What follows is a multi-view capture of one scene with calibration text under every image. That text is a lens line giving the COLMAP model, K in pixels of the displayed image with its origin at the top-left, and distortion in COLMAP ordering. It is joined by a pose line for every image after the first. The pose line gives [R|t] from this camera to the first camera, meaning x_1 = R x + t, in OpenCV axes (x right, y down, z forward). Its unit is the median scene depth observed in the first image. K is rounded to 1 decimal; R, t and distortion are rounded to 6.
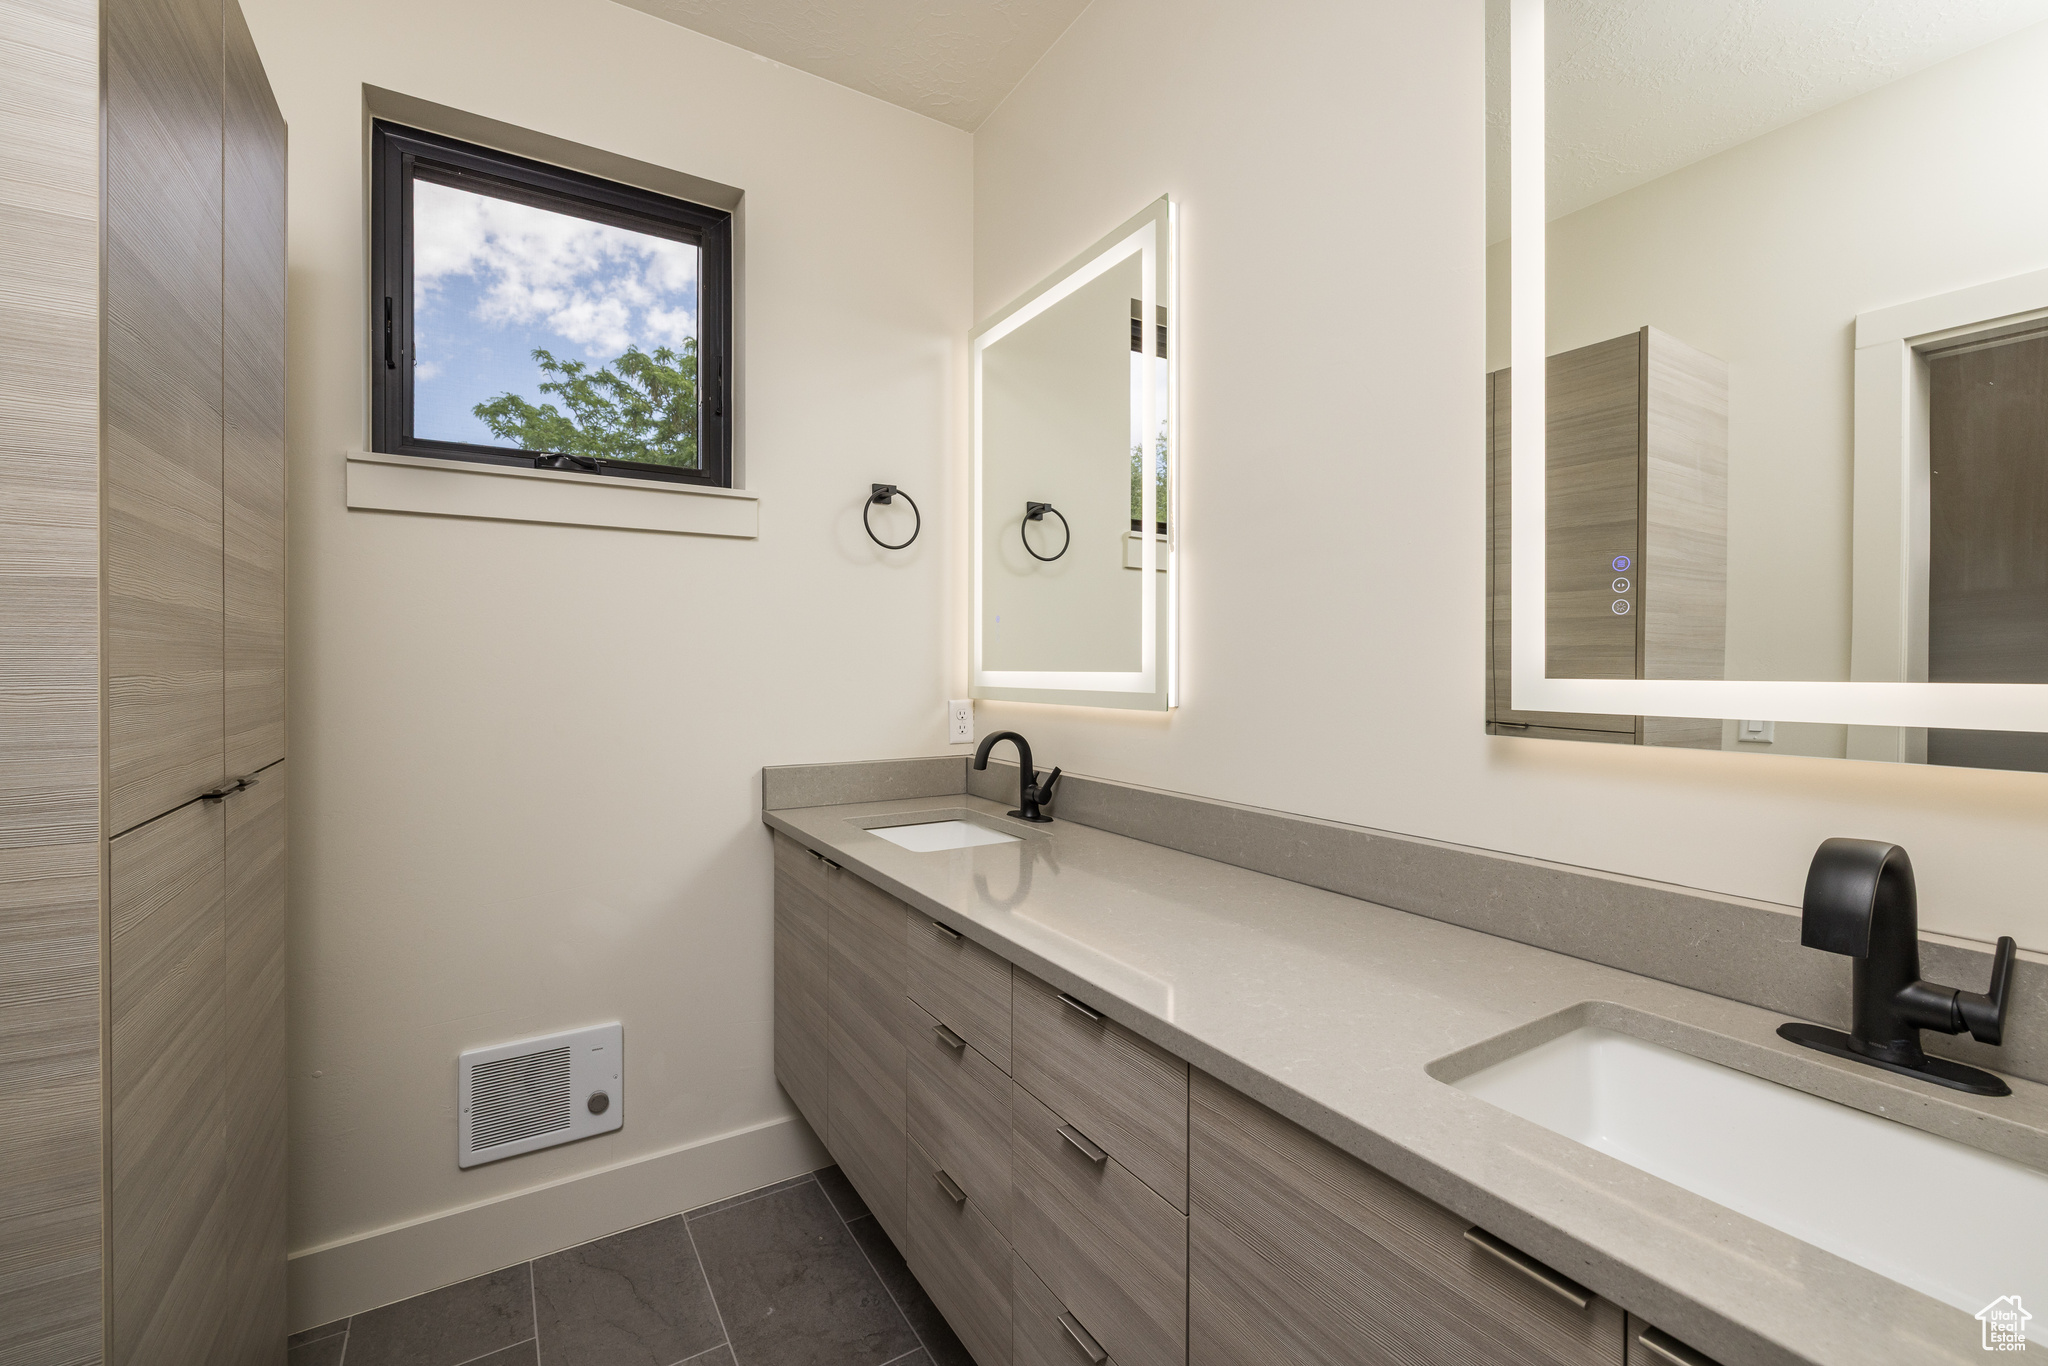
lens RADIAL K [[885.2, 0, 1004.4], [0, 885.2, 688.6], [0, 0, 1]] dist [0.000485, 0.000350]
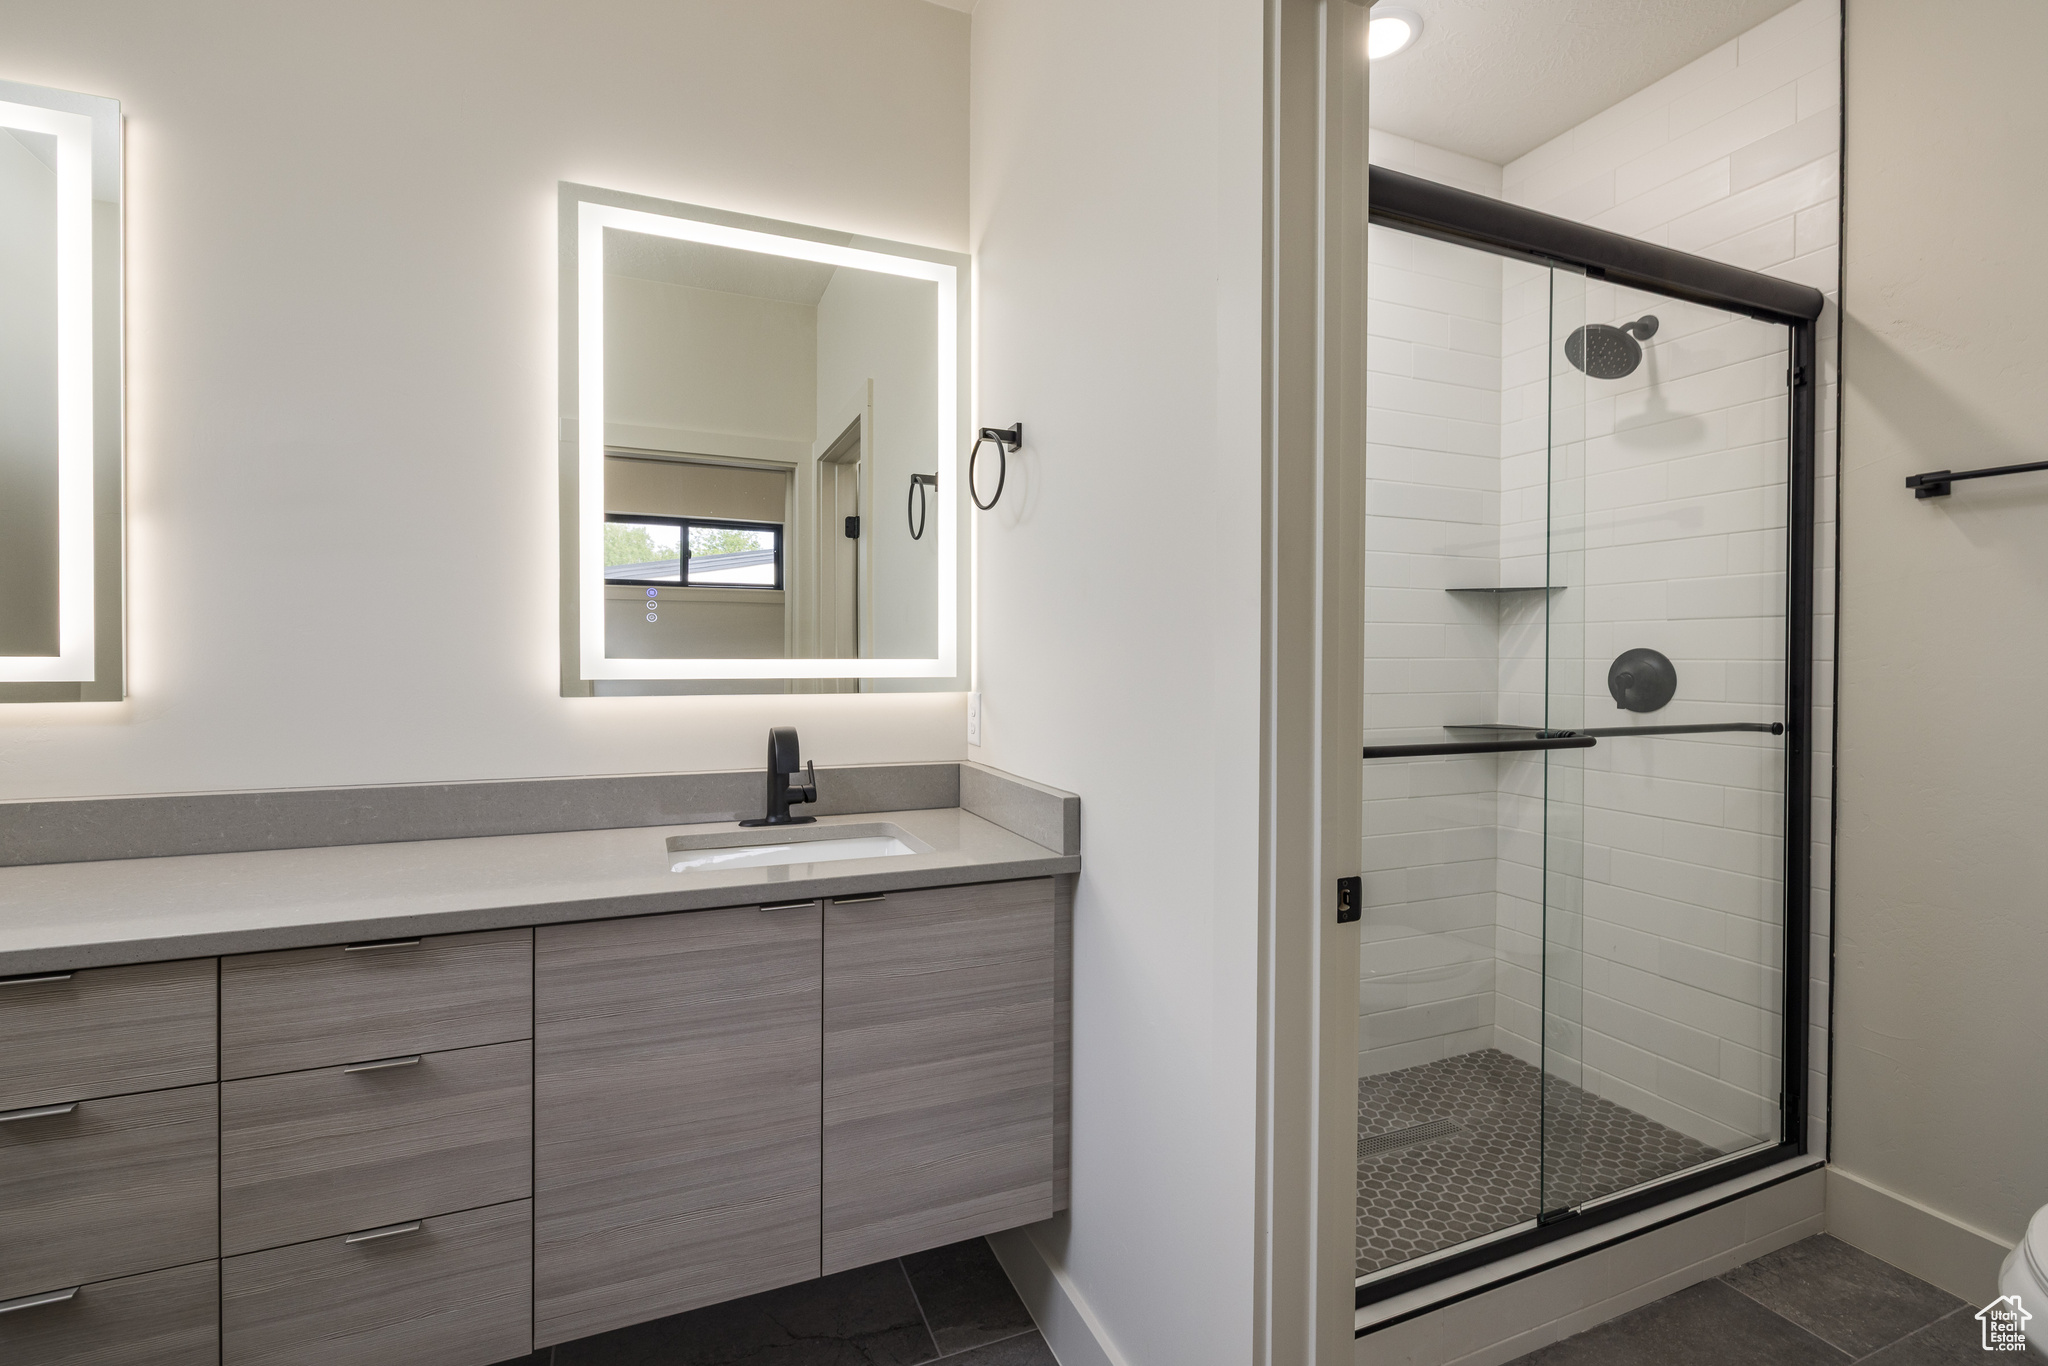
lens RADIAL K [[885.2, 0, 1024.0], [0, 885.2, 670.4], [0, 0, 1]] dist [0.000485, 0.000350]
pose [[0.184019, -0.018799, 0.982743, -1.071133], [0.014923, 0.999755, 0.016331, -0.006893], [-0.982809, 0.011660, 0.184254, -0.046411]]
